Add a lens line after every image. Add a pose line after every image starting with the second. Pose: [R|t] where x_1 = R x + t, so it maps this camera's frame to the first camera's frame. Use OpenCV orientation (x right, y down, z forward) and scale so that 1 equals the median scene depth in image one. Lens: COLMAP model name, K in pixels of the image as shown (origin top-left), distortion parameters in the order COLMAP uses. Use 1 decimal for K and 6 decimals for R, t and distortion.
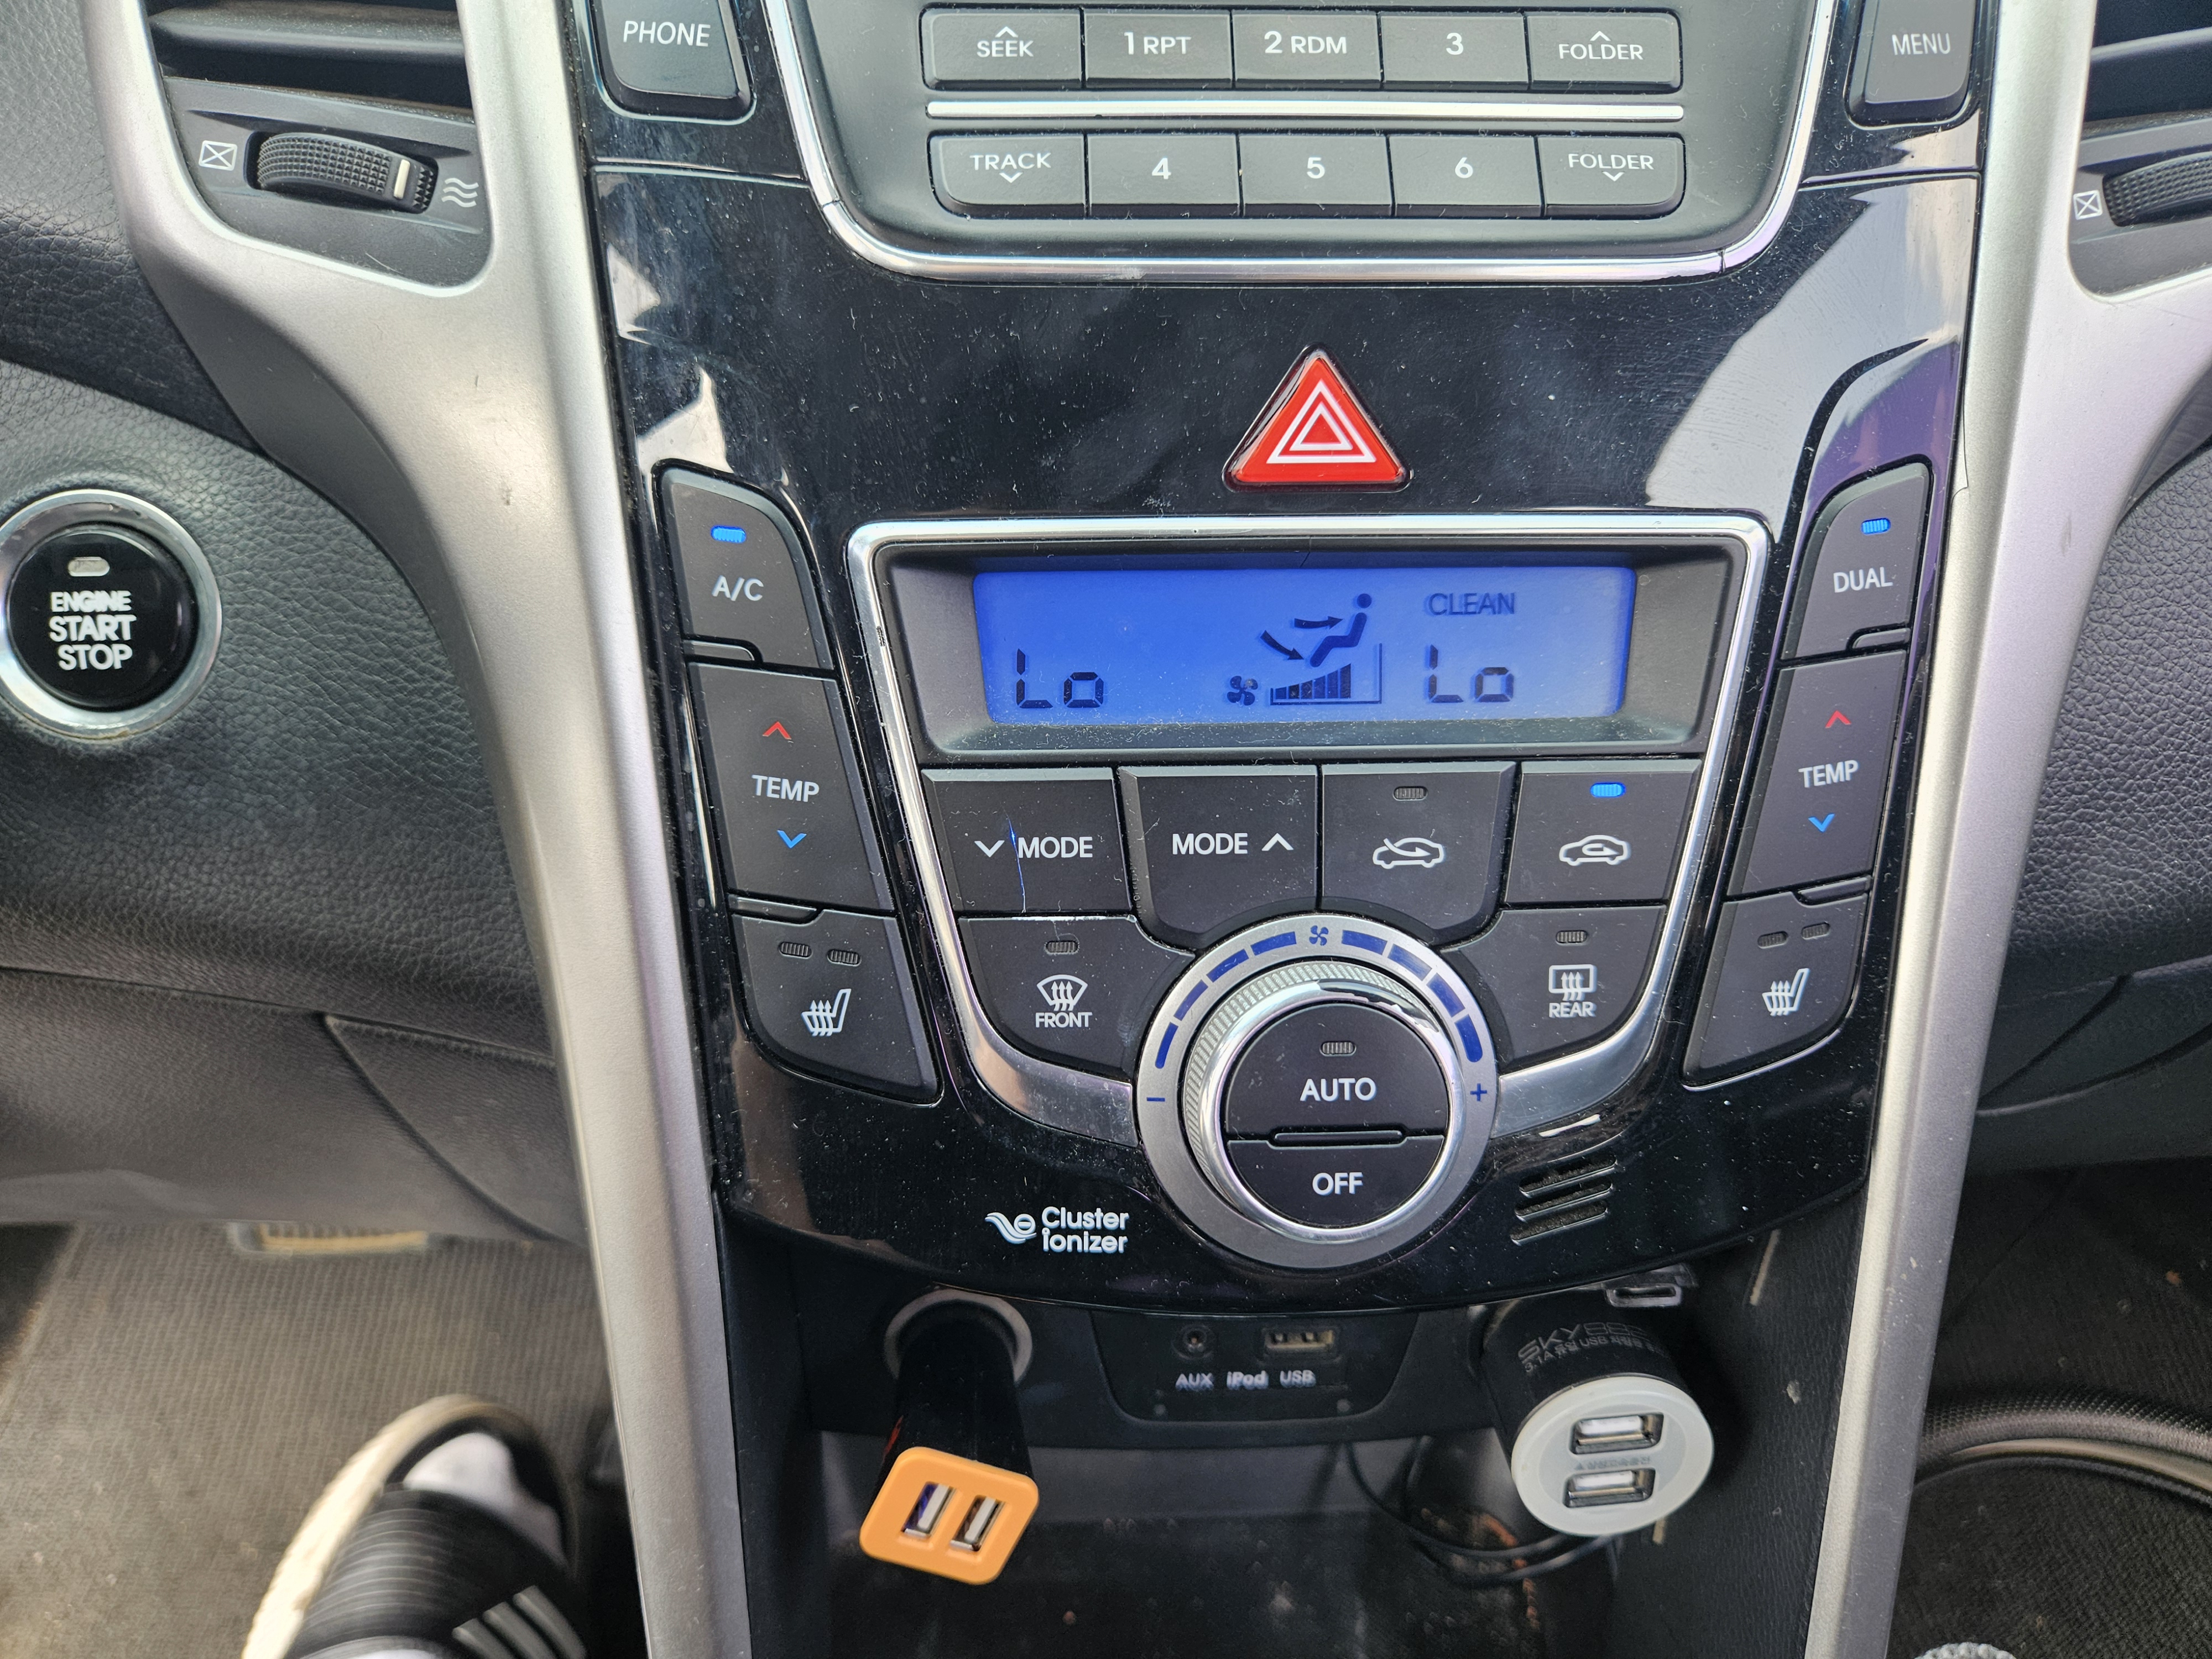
lens RADIAL K [[1502.2, 0, 1108.7], [0, 1502.2, 844.4], [0, 0, 1]] dist [0.054687, -0.043497]
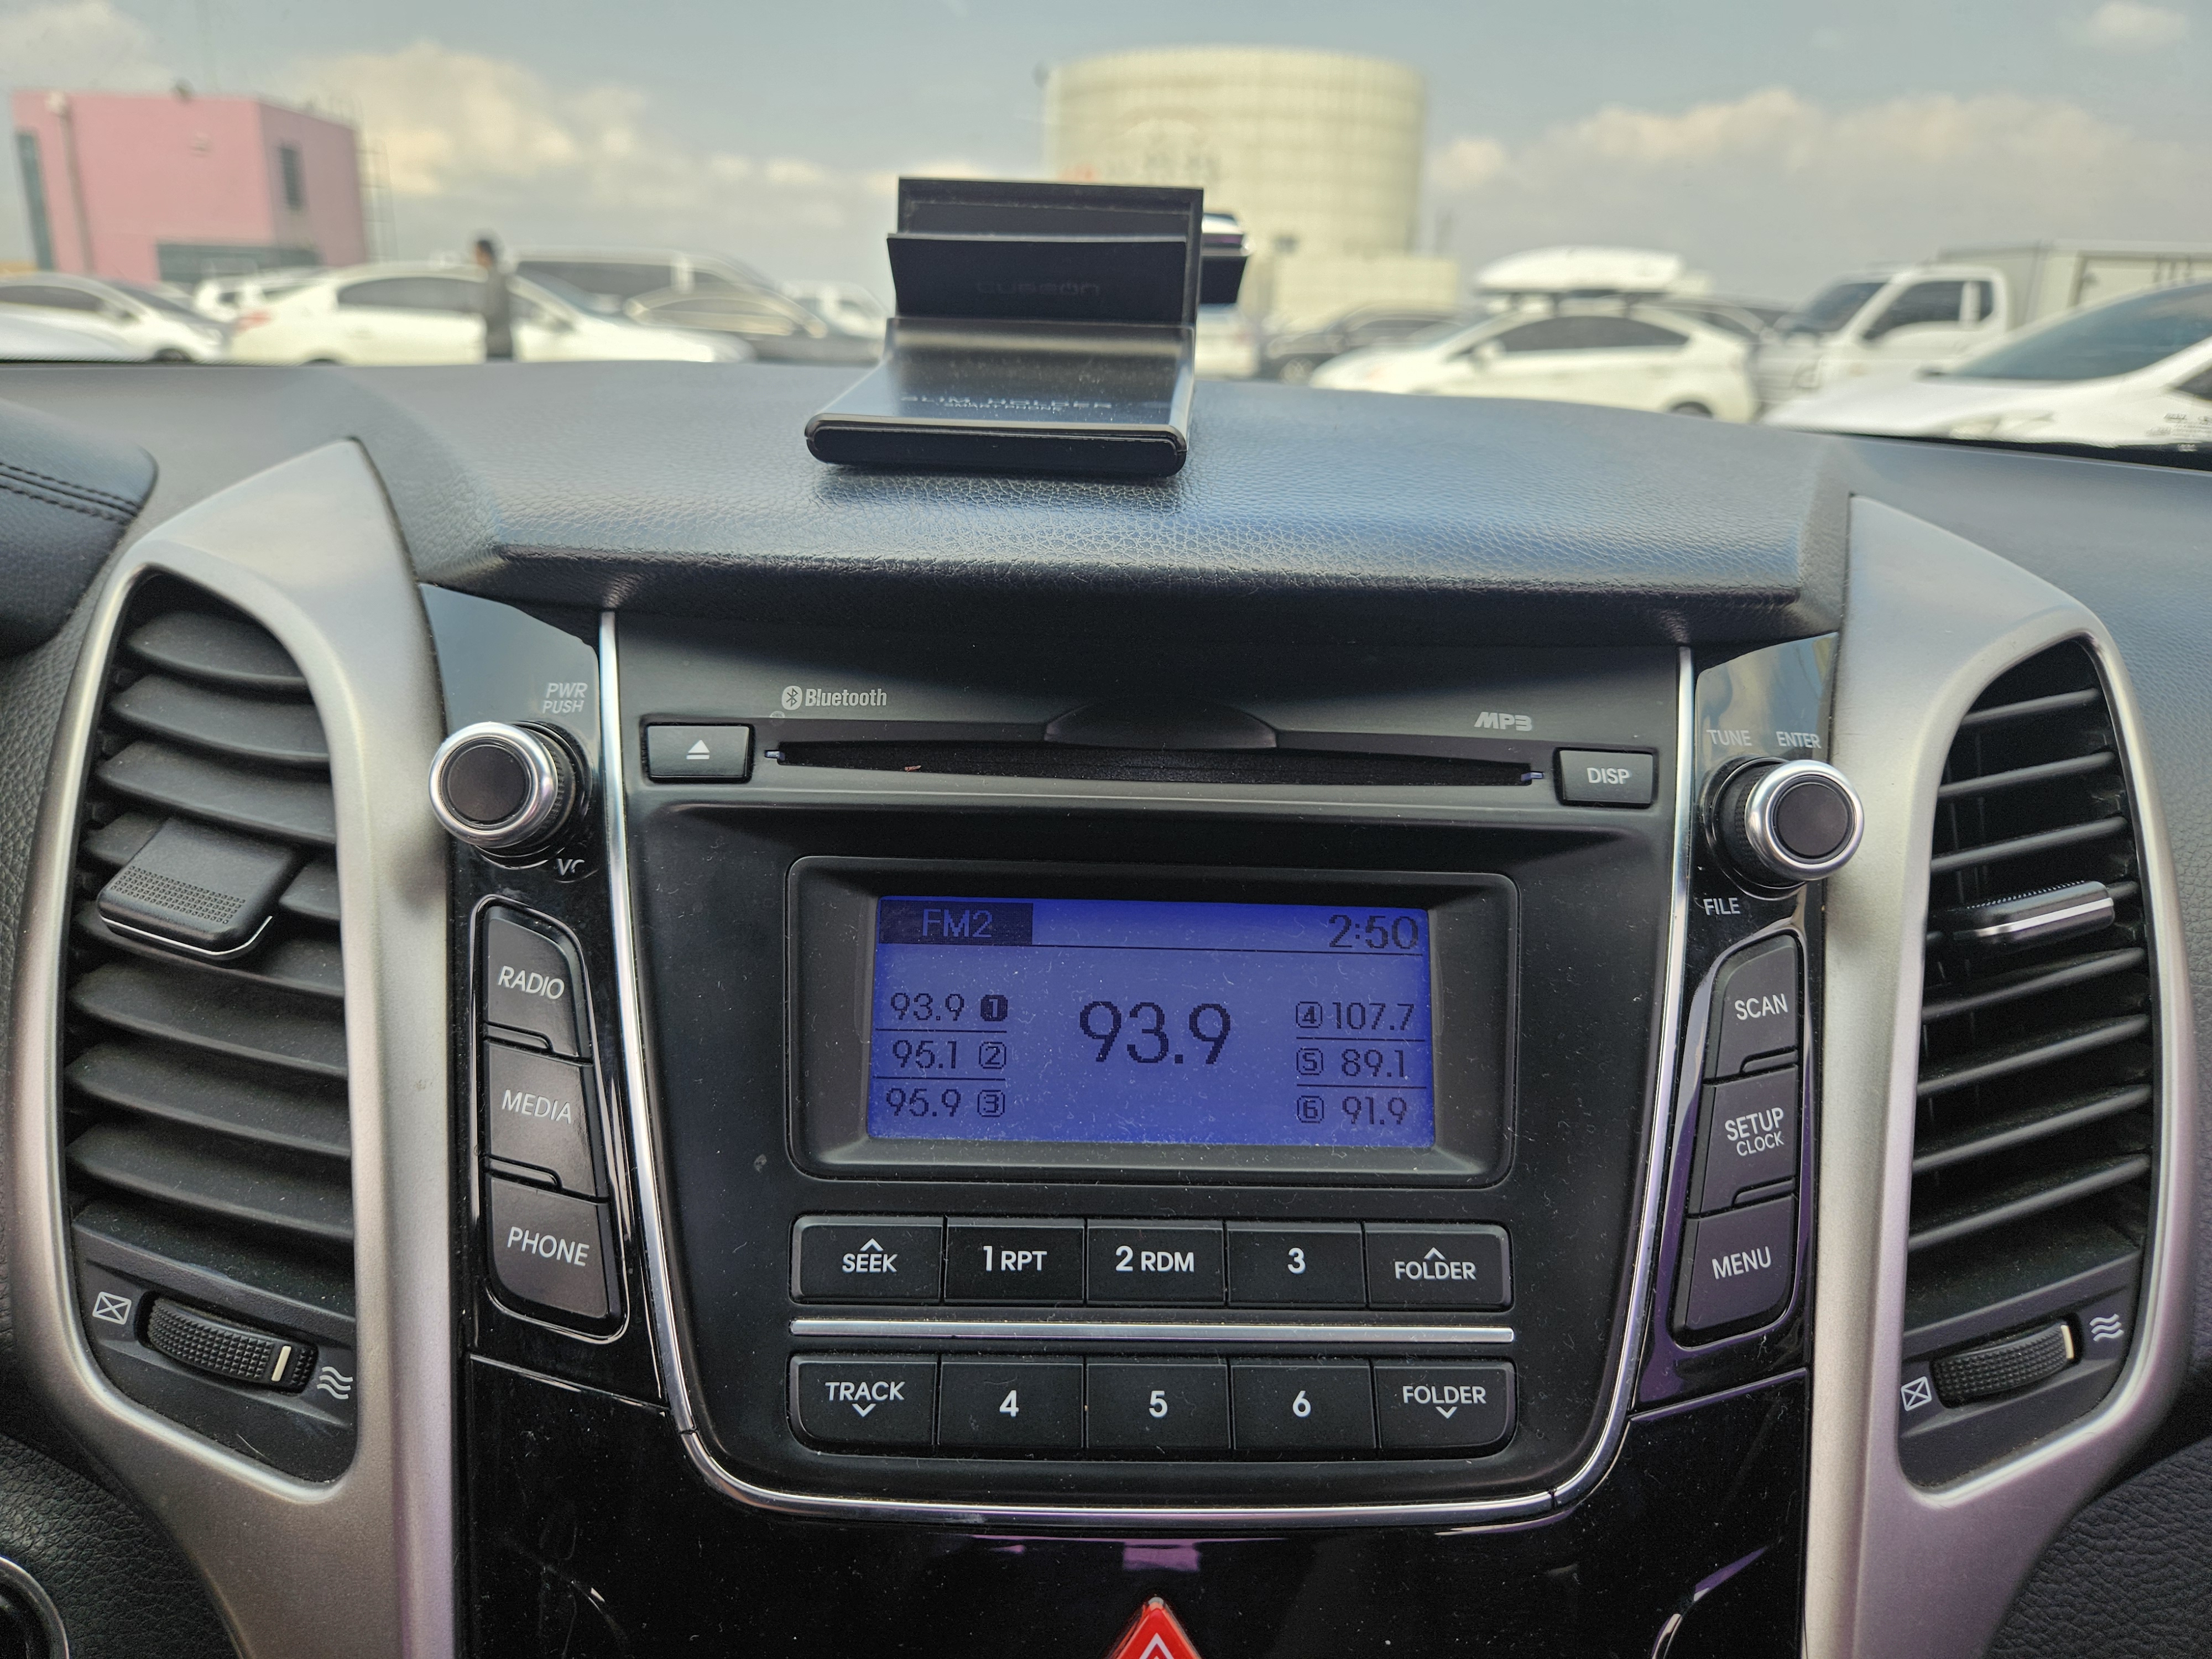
lens RADIAL K [[1502.2, 0, 1096.8], [0, 1502.2, 866.8], [0, 0, 1]] dist [0.054687, -0.043497]
pose [[0.999431, 0.033698, -0.001760, 0.081549], [-0.033543, 0.986462, -0.160526, -0.626091], [-0.003673, 0.160493, 0.987030, -0.079235]]
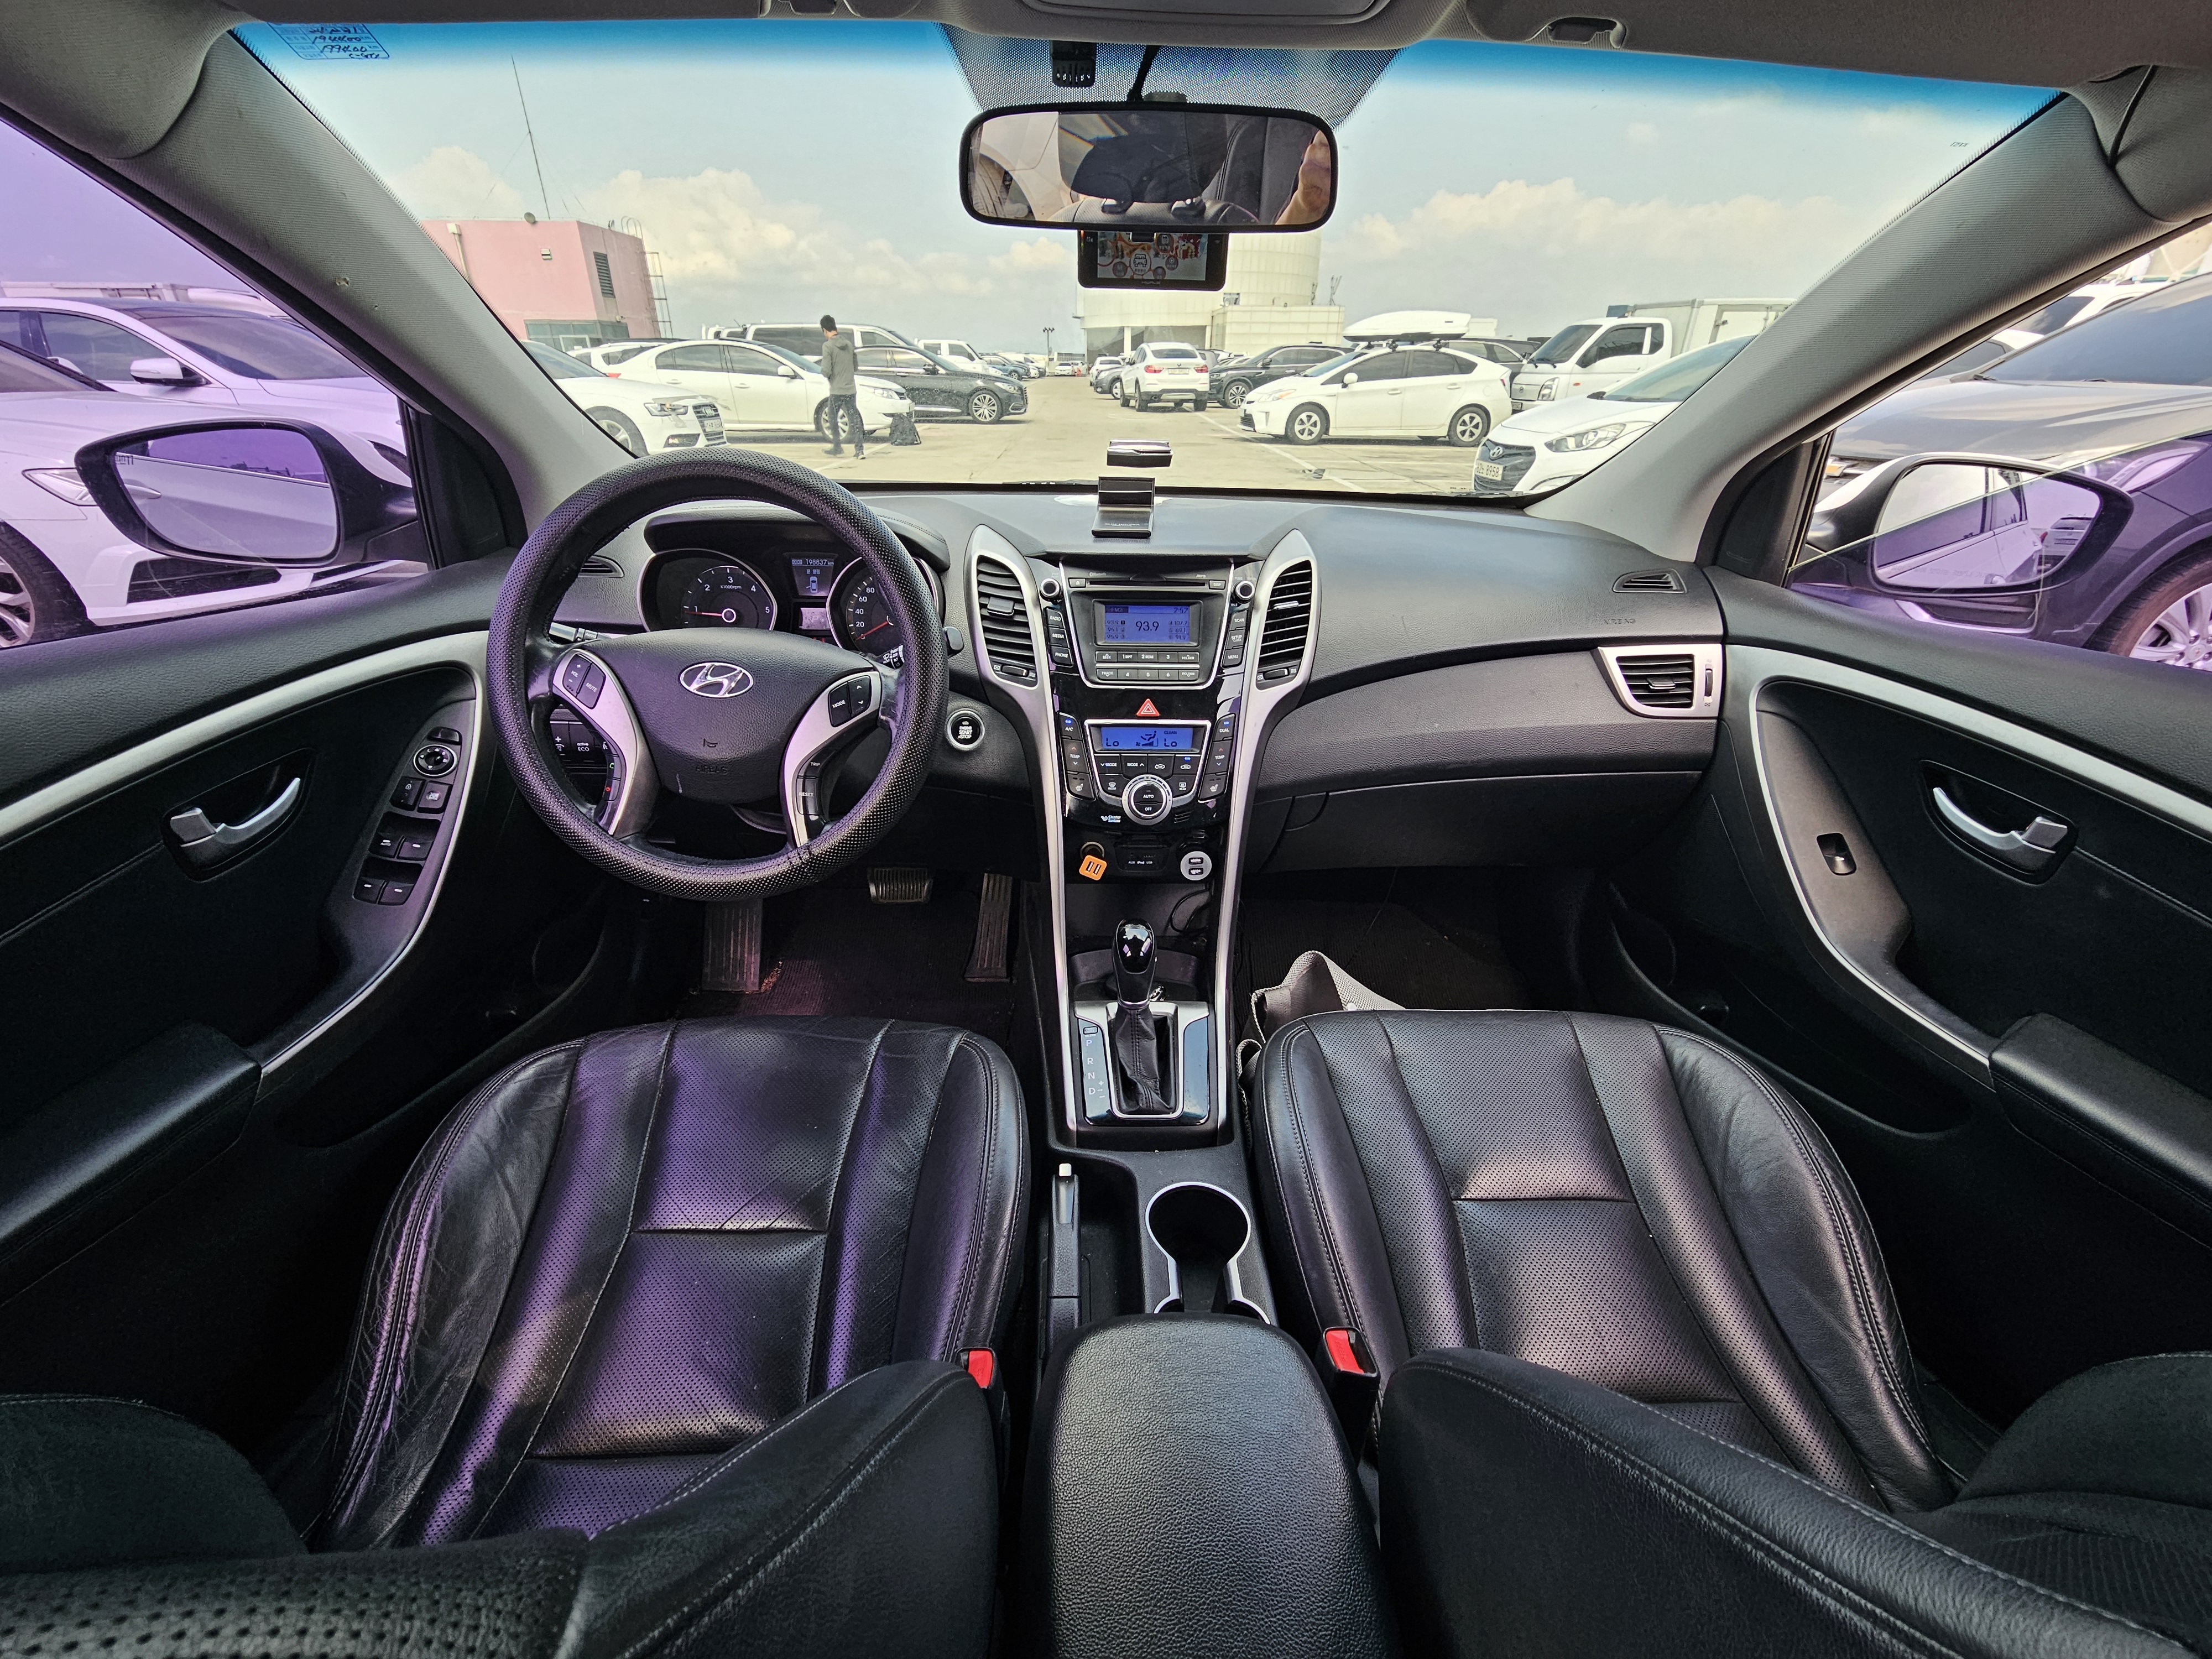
lens RADIAL K [[918.5, 0, 1100.2], [0, 918.5, 839.4], [0, 0, 1]] dist [-0.002124, 0.000696]
pose [[0.999693, 0.018172, -0.016845, -0.008938], [-0.018462, 0.999681, -0.017241, 0.439804], [0.016526, 0.017546, 0.999709, -3.432534]]
